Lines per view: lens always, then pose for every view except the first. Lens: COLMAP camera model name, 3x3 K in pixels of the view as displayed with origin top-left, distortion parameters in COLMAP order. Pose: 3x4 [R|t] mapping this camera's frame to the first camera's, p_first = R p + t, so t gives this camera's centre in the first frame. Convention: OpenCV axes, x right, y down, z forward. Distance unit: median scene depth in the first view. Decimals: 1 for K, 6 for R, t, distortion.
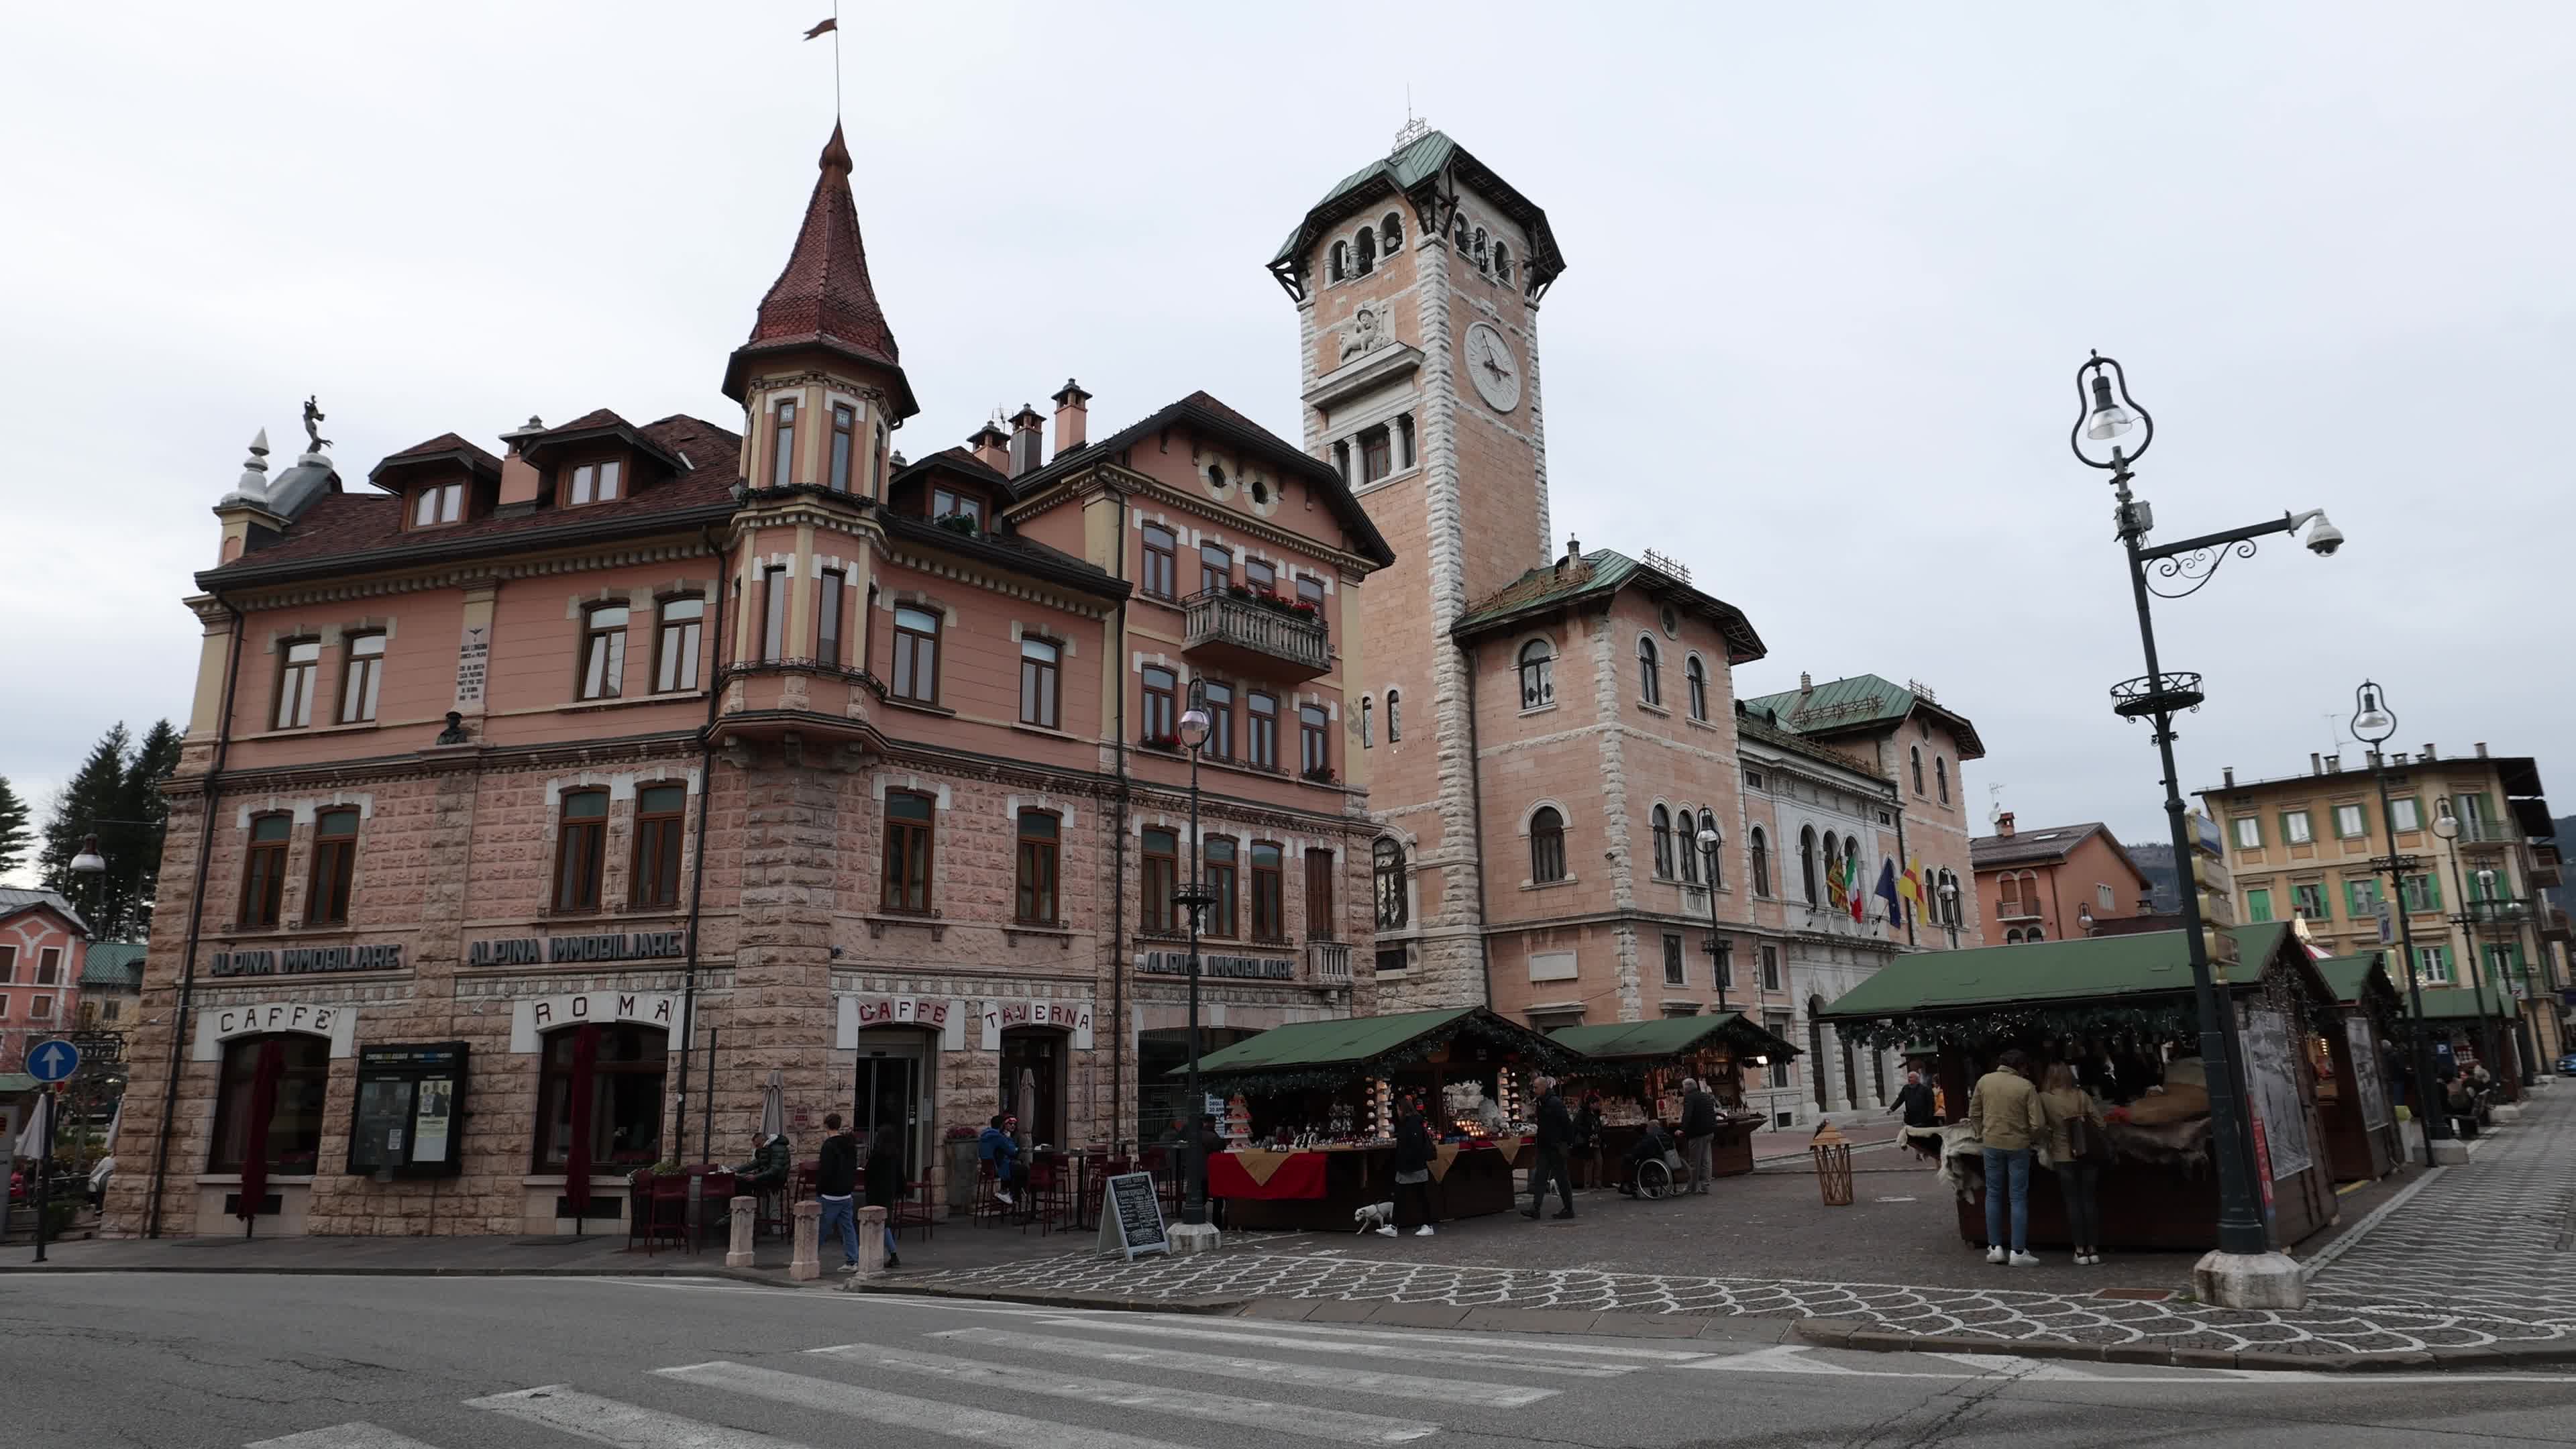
lens RADIAL K [[1448.8, 0, 1287.1], [0, 1448.8, 751.9], [0, 0, 1]] dist [-0.038262, 0.000952]
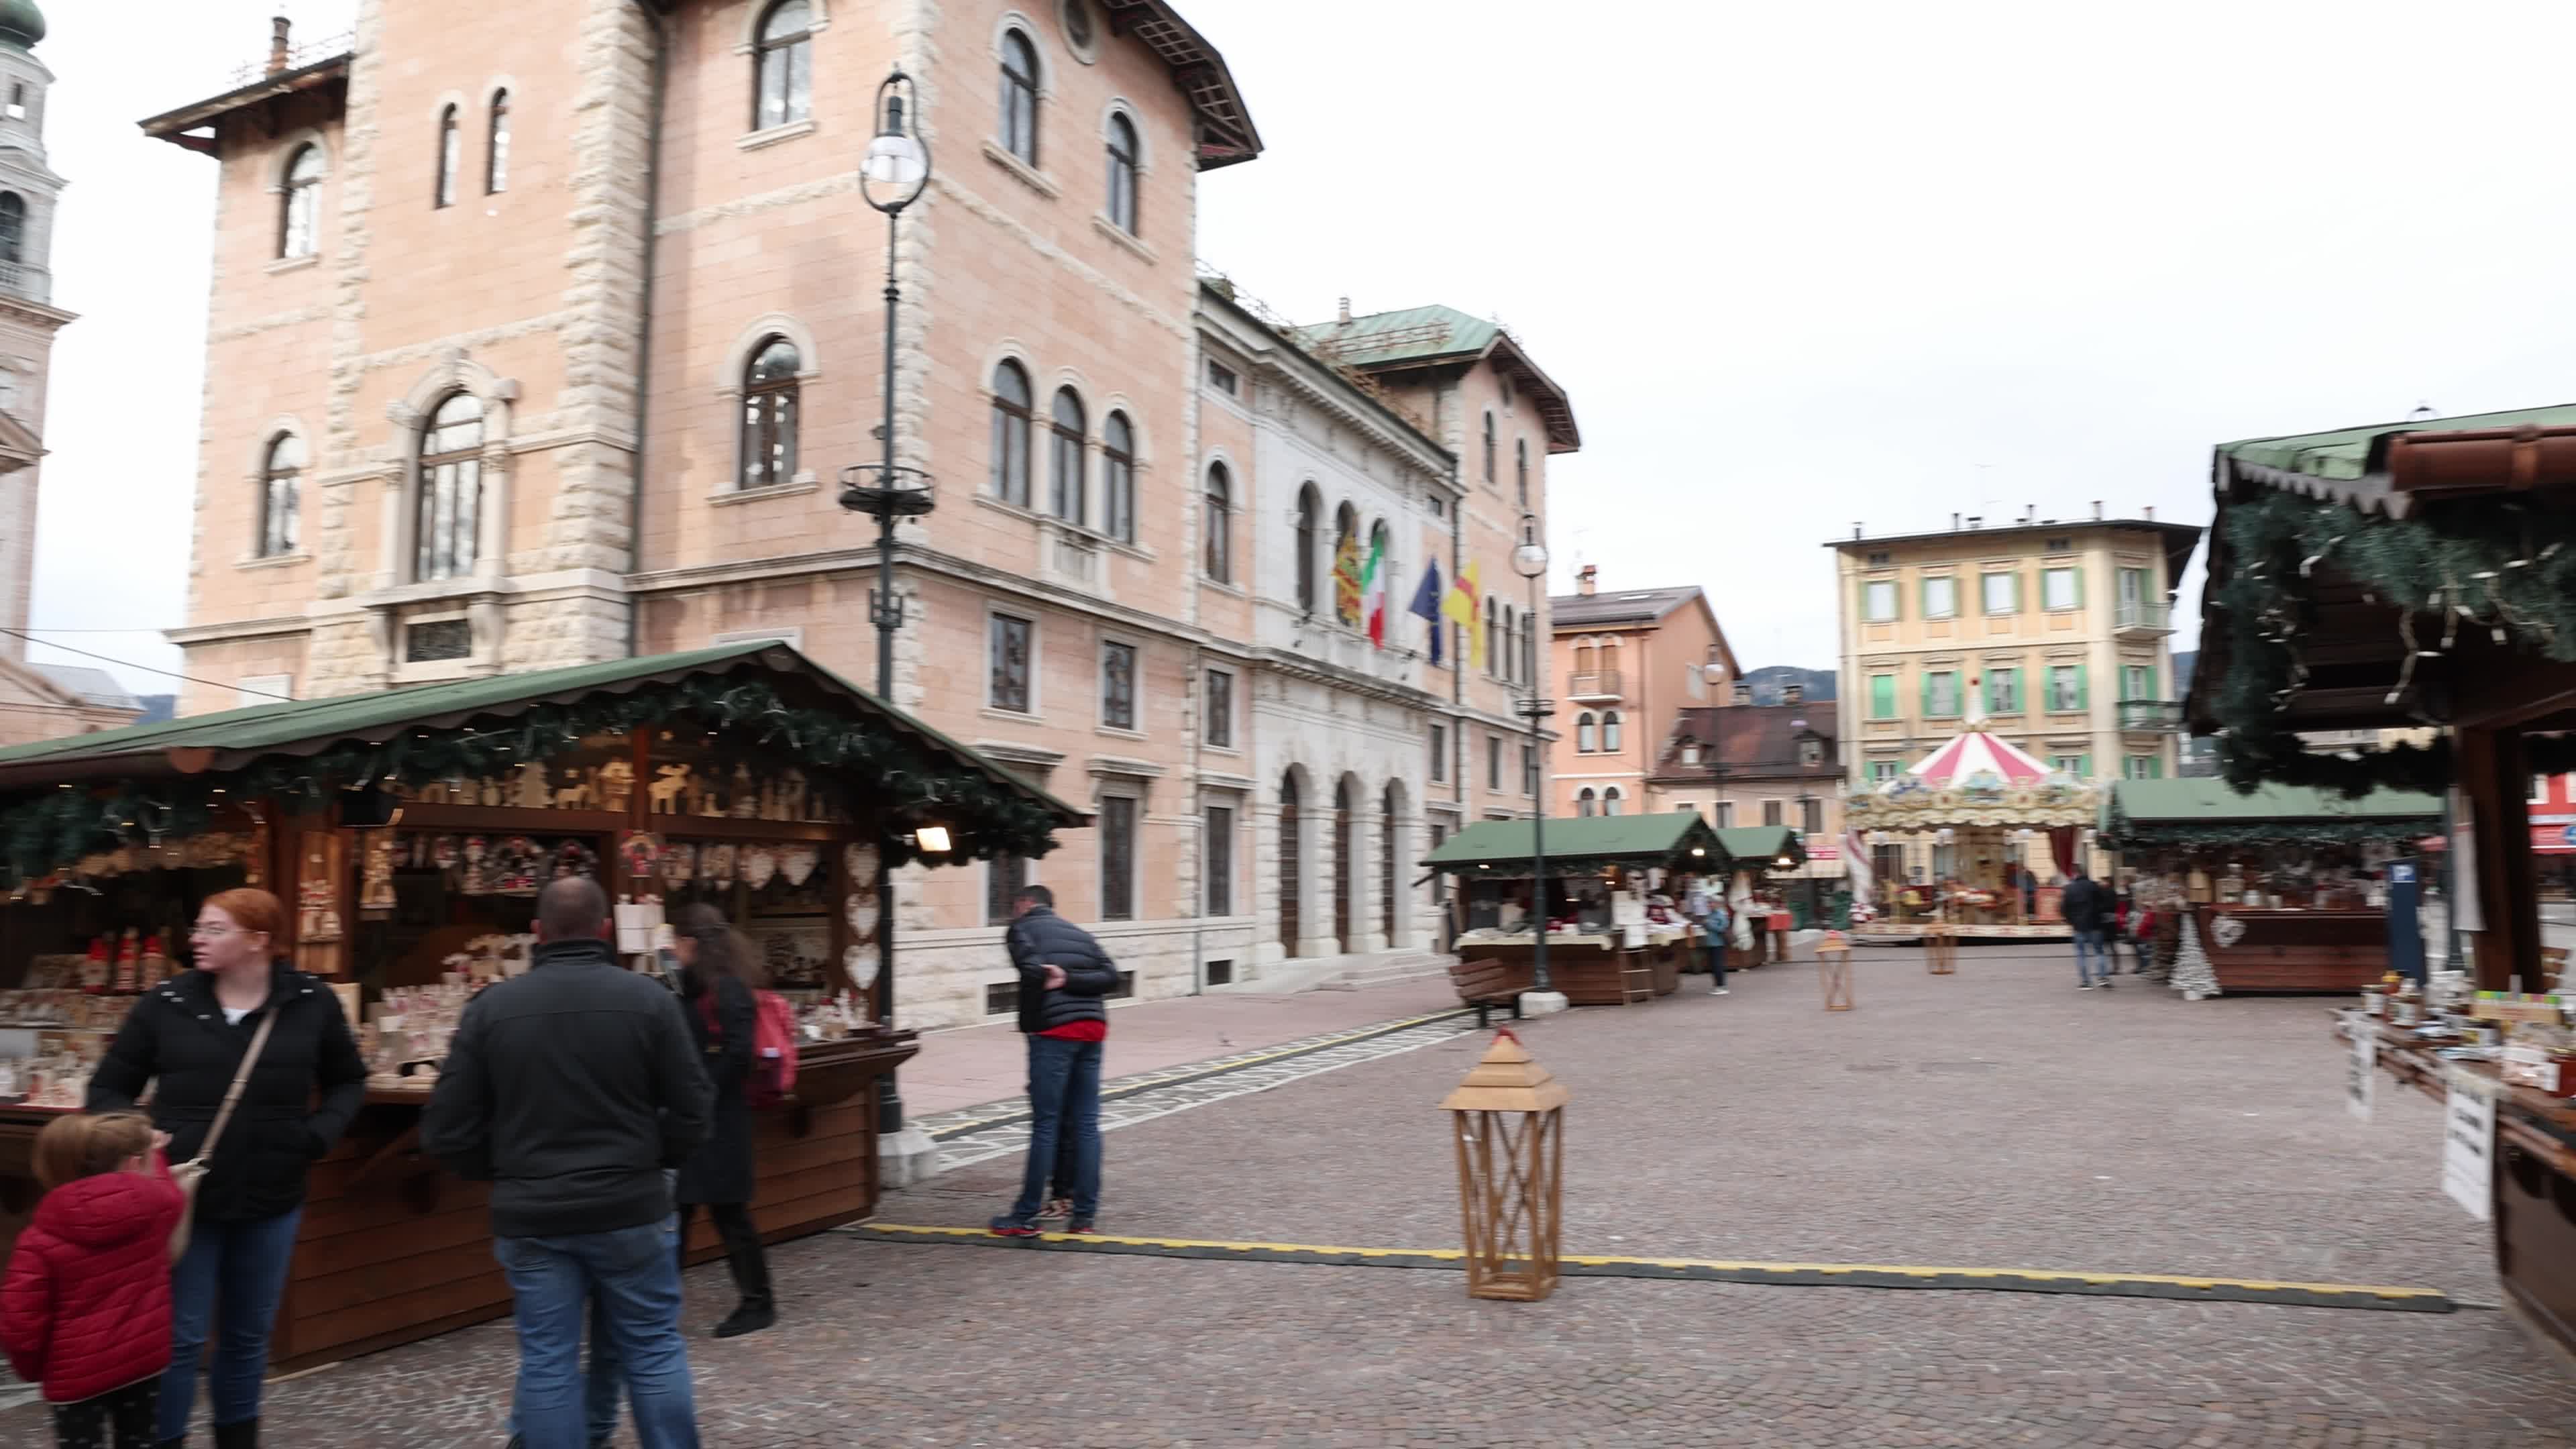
lens RADIAL K [[1640.1, 0, 1331.4], [0, 1640.1, 714.3], [0, 0, 1]] dist [-0.038413, 0.001076]
pose [[0.945128, 0.053513, 0.322287, 0.176861], [-0.089672, 0.991098, 0.098406, 0.088558], [-0.314152, -0.121906, 0.941513, 0.396387]]
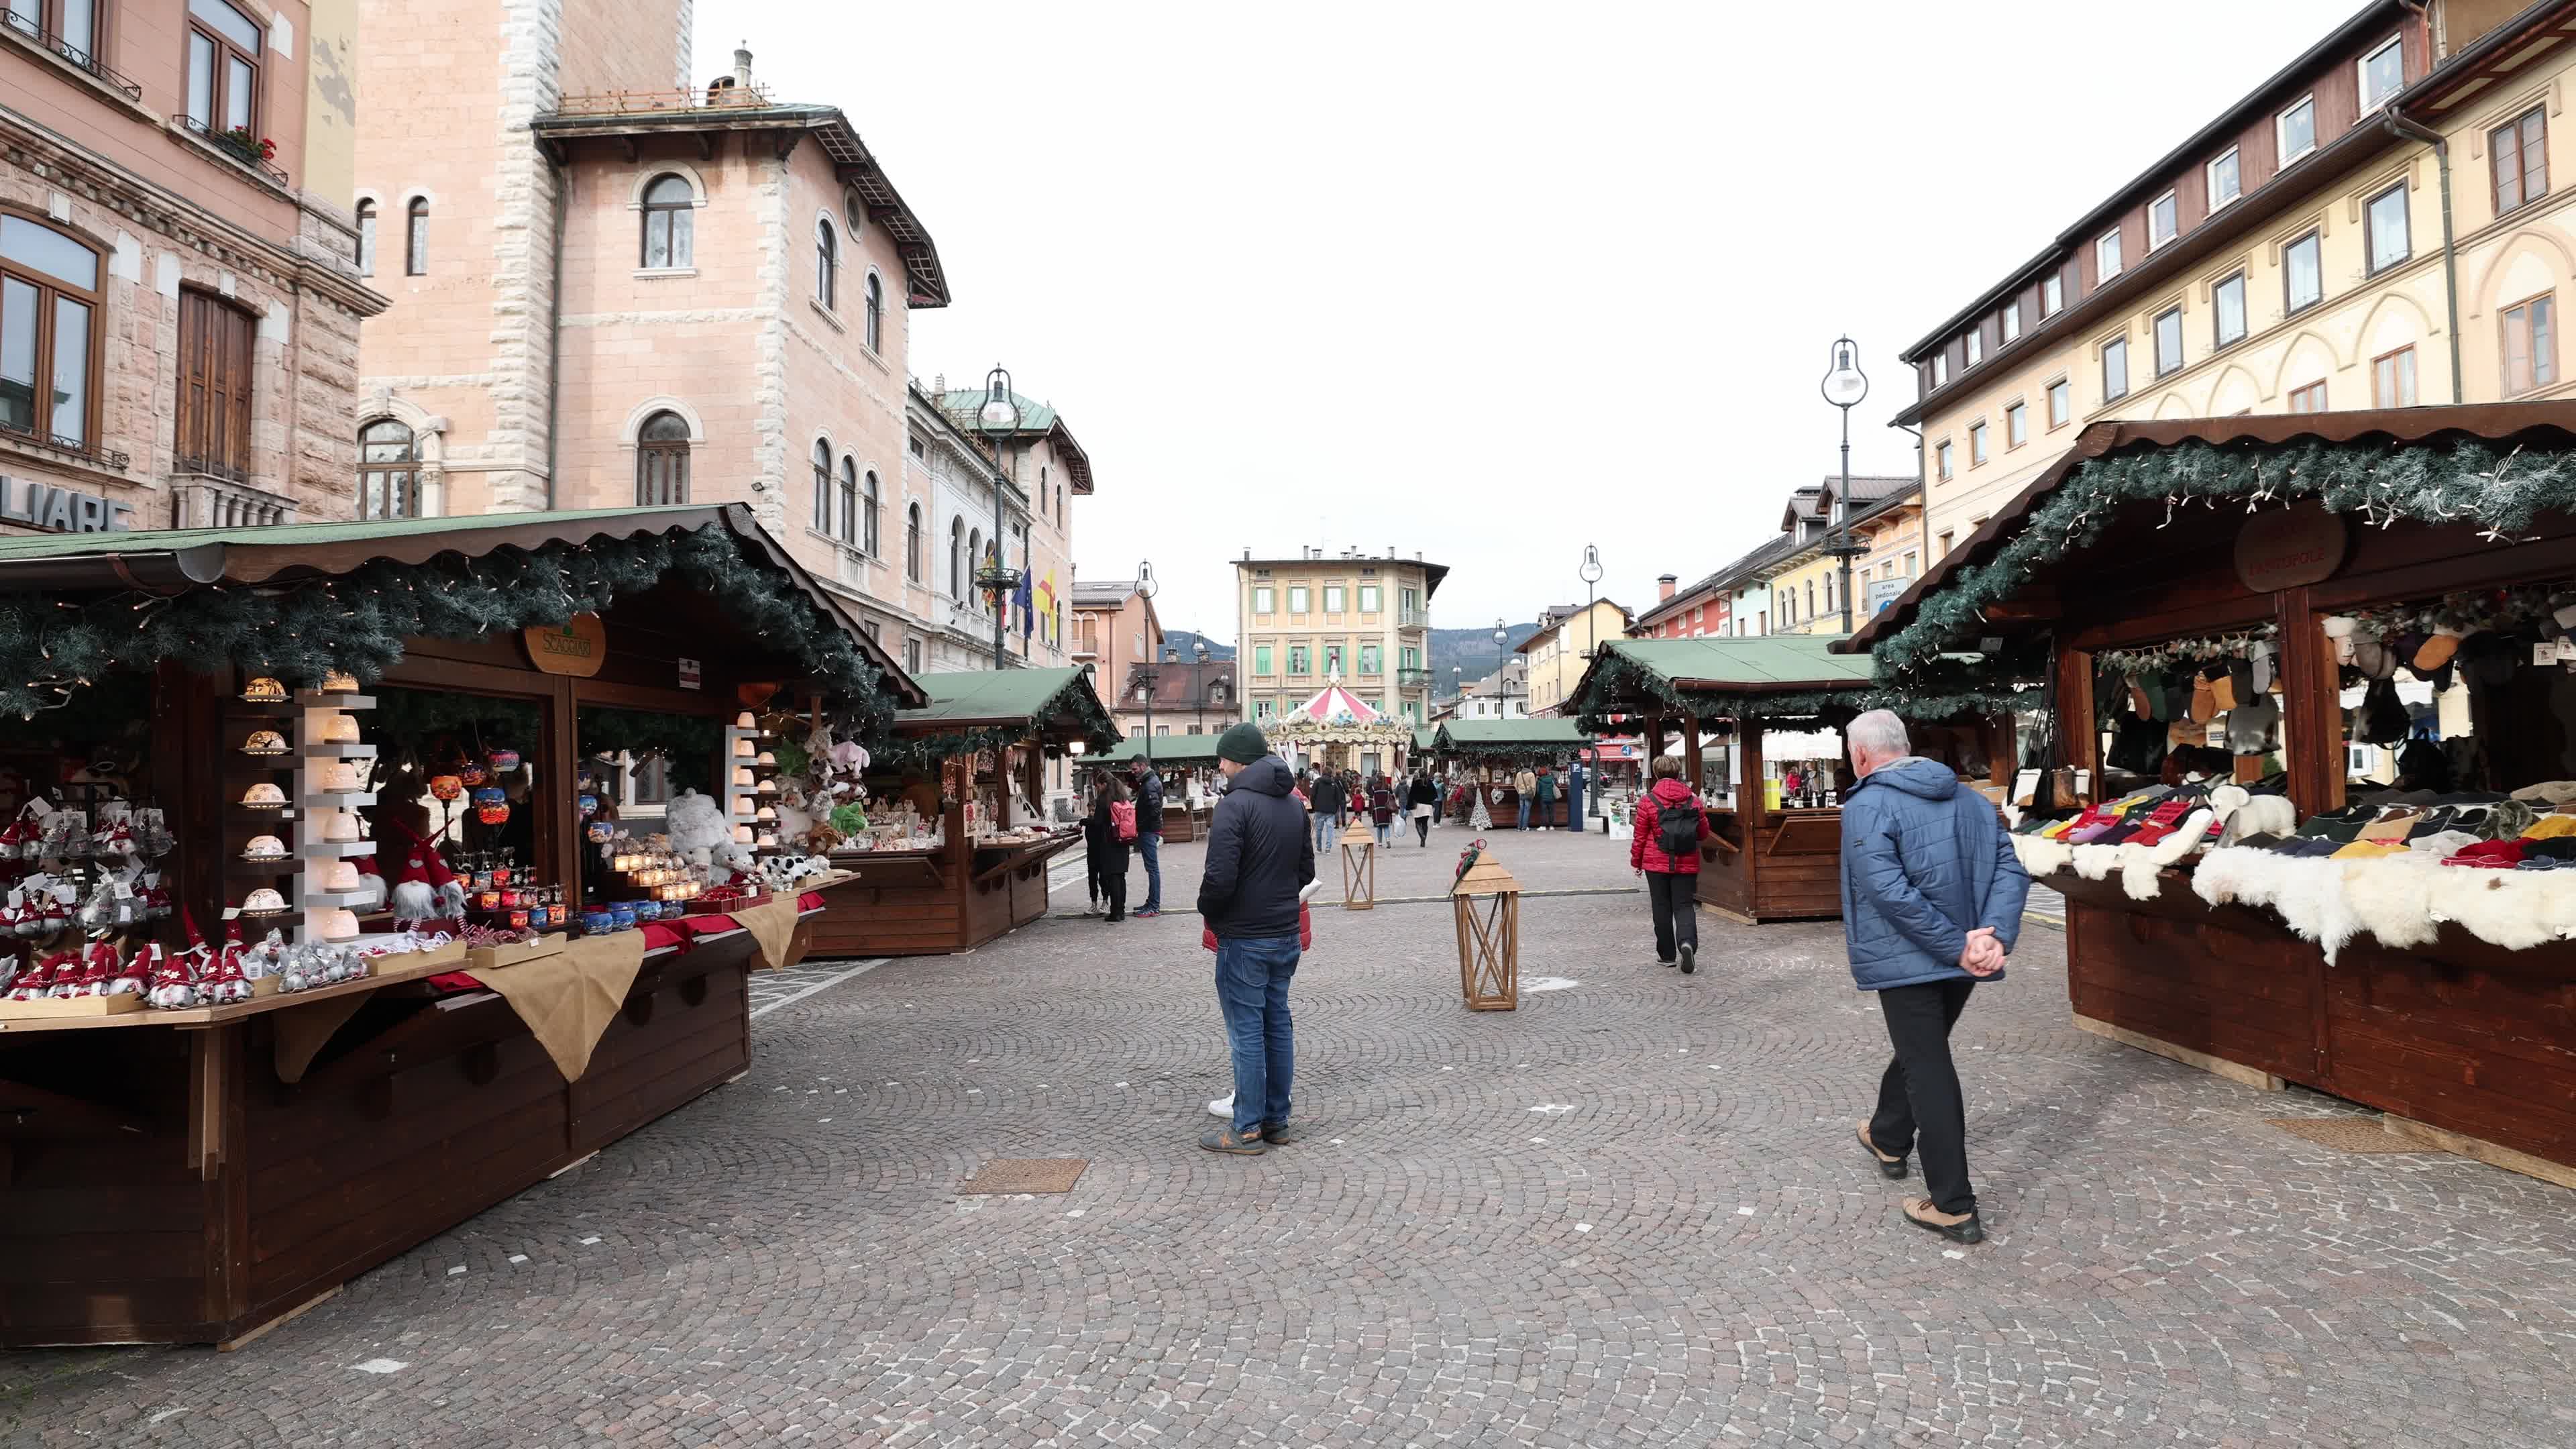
lens RADIAL K [[1209.0, 0, 1288.0], [0, 1209.0, 724.5], [0, 0, 1]] dist [-0.029782, 0.014911]
pose [[0.748198, 0.047065, 0.661804, 0.022203], [-0.154521, 0.982412, 0.104828, 0.077288], [-0.645231, -0.180695, 0.742311, 0.313213]]
